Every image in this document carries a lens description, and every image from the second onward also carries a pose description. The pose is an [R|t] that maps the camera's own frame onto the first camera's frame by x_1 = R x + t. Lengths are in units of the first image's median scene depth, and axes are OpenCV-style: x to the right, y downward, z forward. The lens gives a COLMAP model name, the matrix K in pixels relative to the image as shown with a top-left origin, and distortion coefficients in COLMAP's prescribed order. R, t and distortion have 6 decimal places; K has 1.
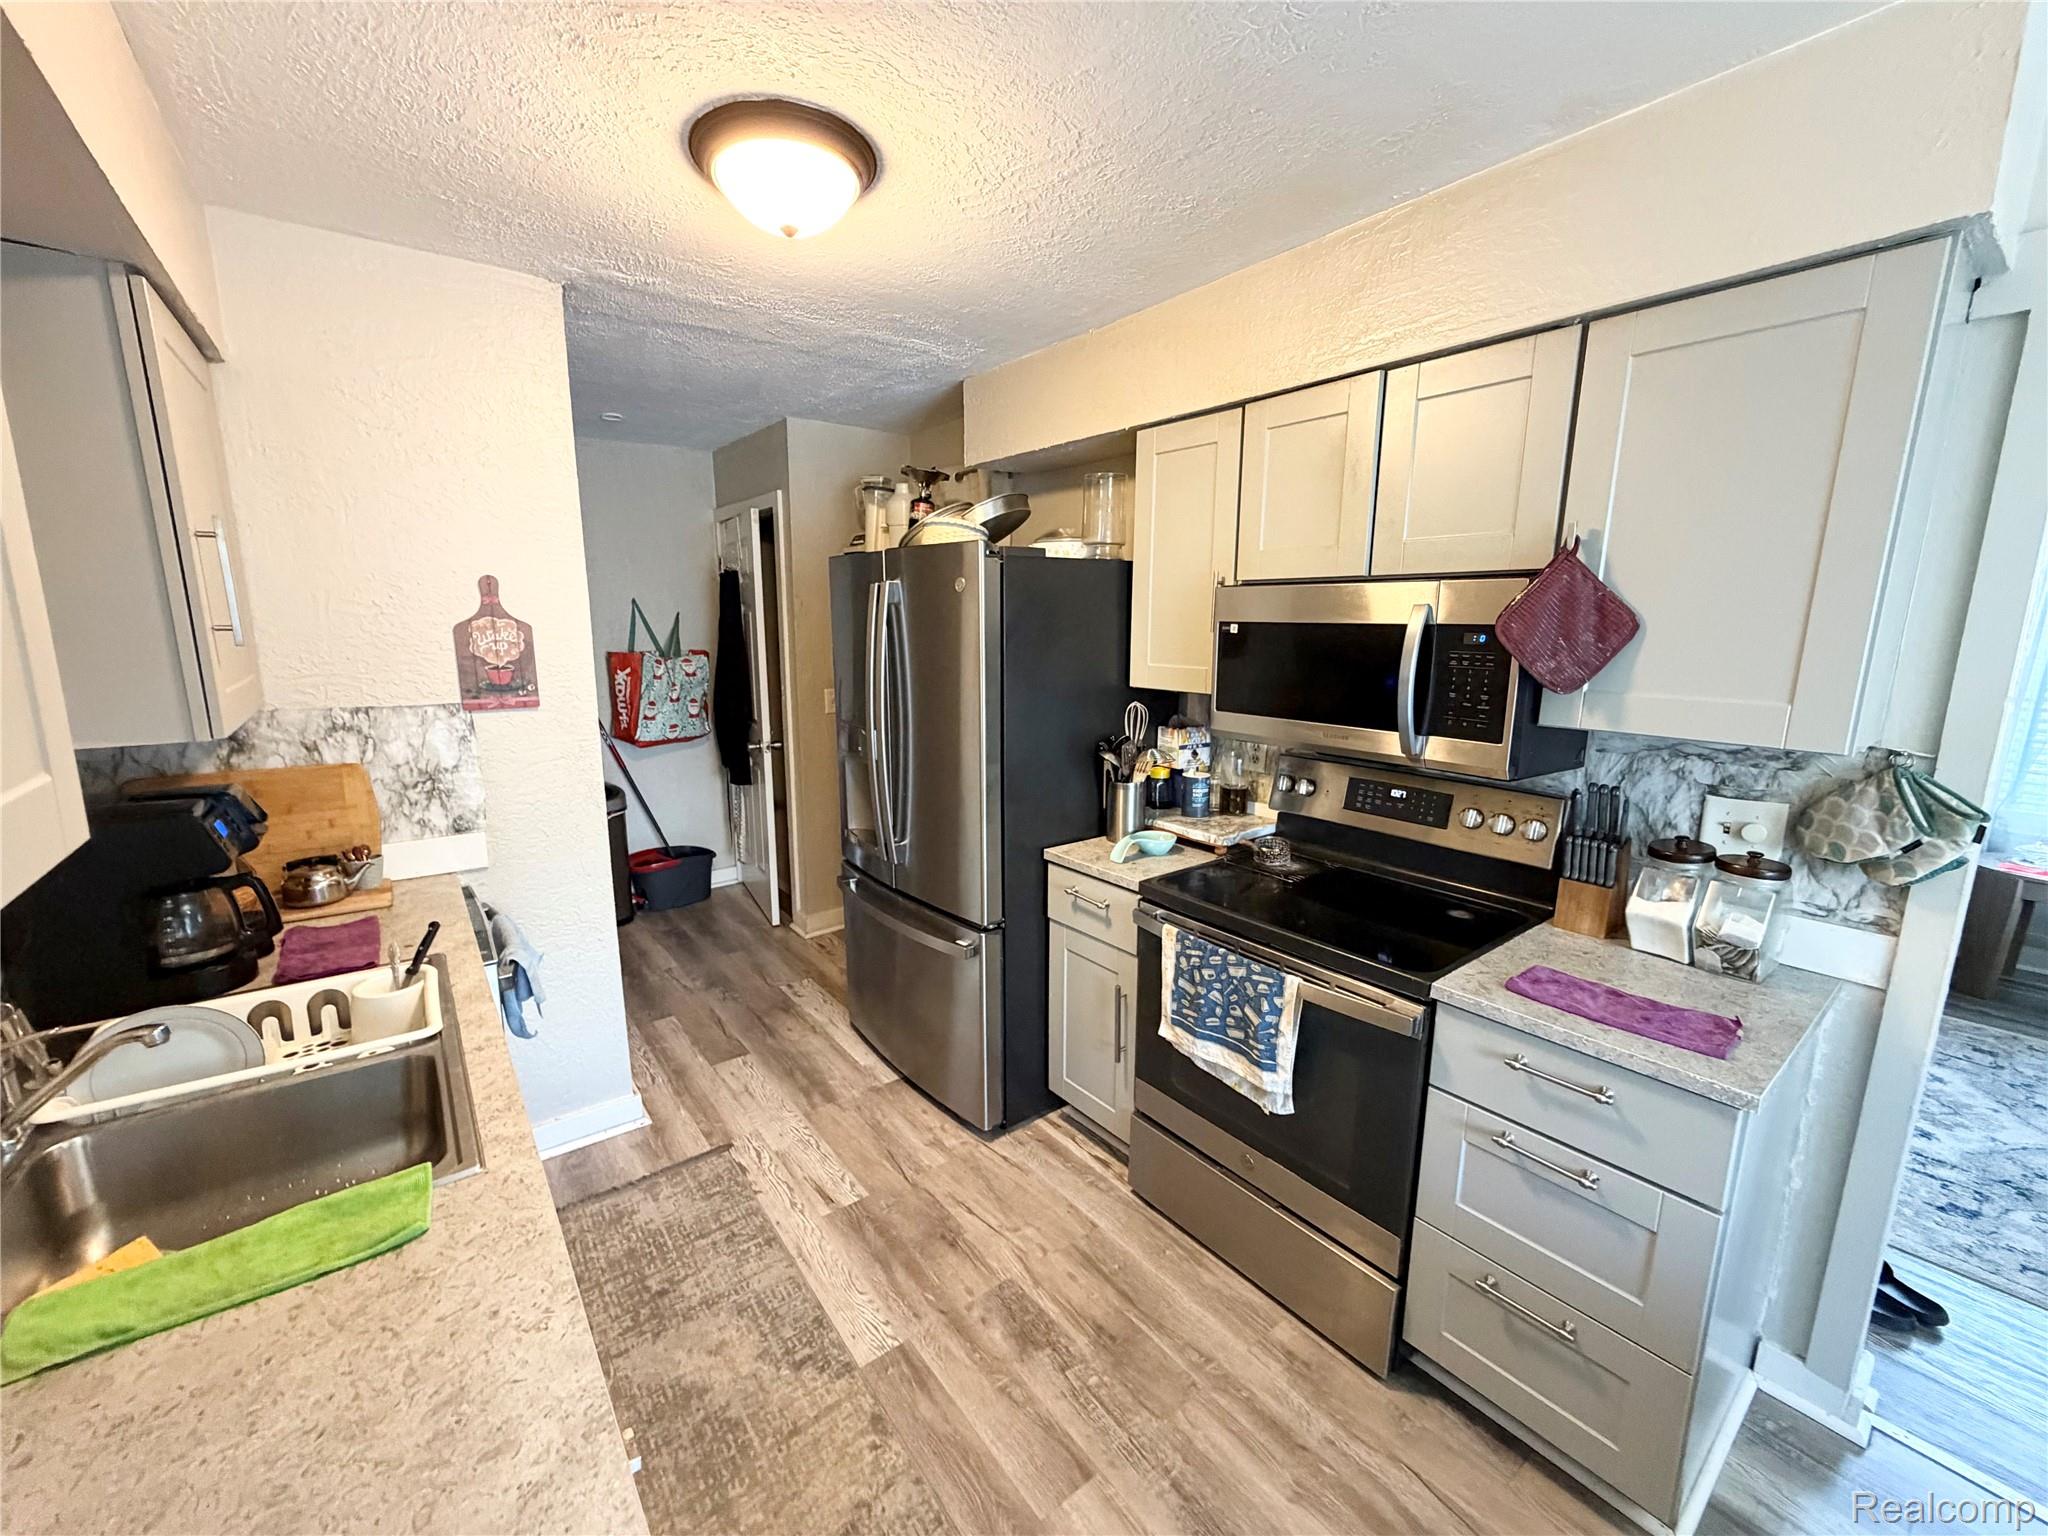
lens RADIAL K [[818.0, 0, 1017.0], [0, 818.0, 770.4], [0, 0, 1]] dist [0.000538, 0.000140]
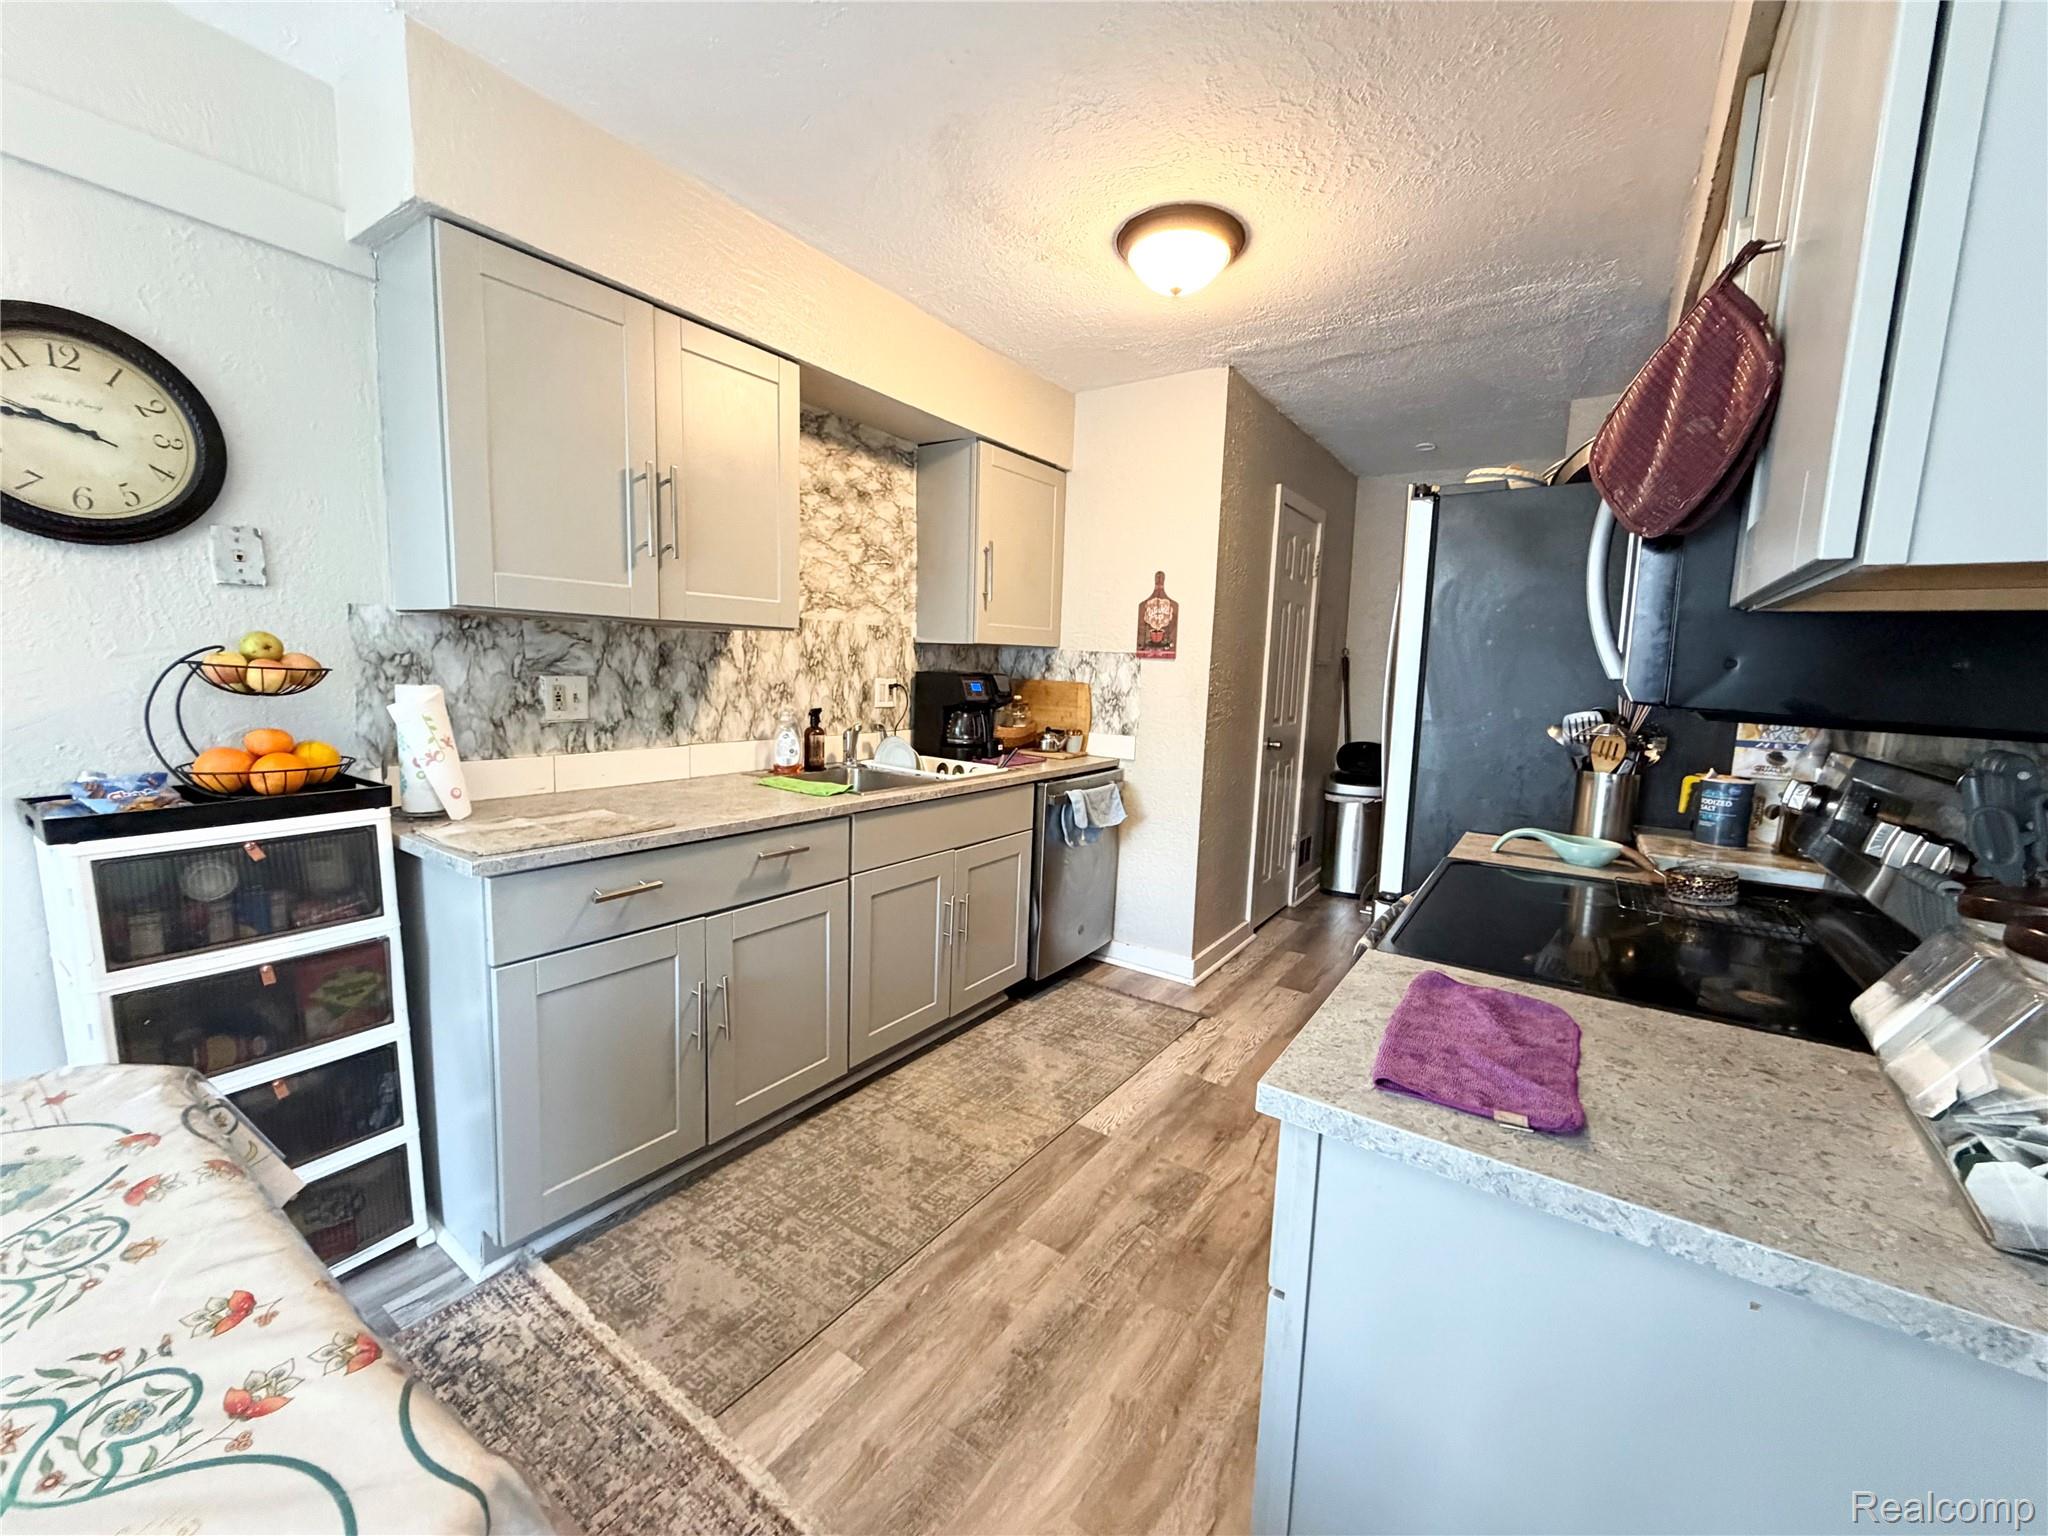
lens RADIAL K [[818.0, 0, 1017.0], [0, 818.0, 770.4], [0, 0, 1]] dist [0.000538, 0.000140]
pose [[0.303328, 0.127901, -0.944263, 0.784466], [-0.207932, 0.975954, 0.065399, 0.085625], [0.929923, 0.176506, 0.322629, 0.311534]]
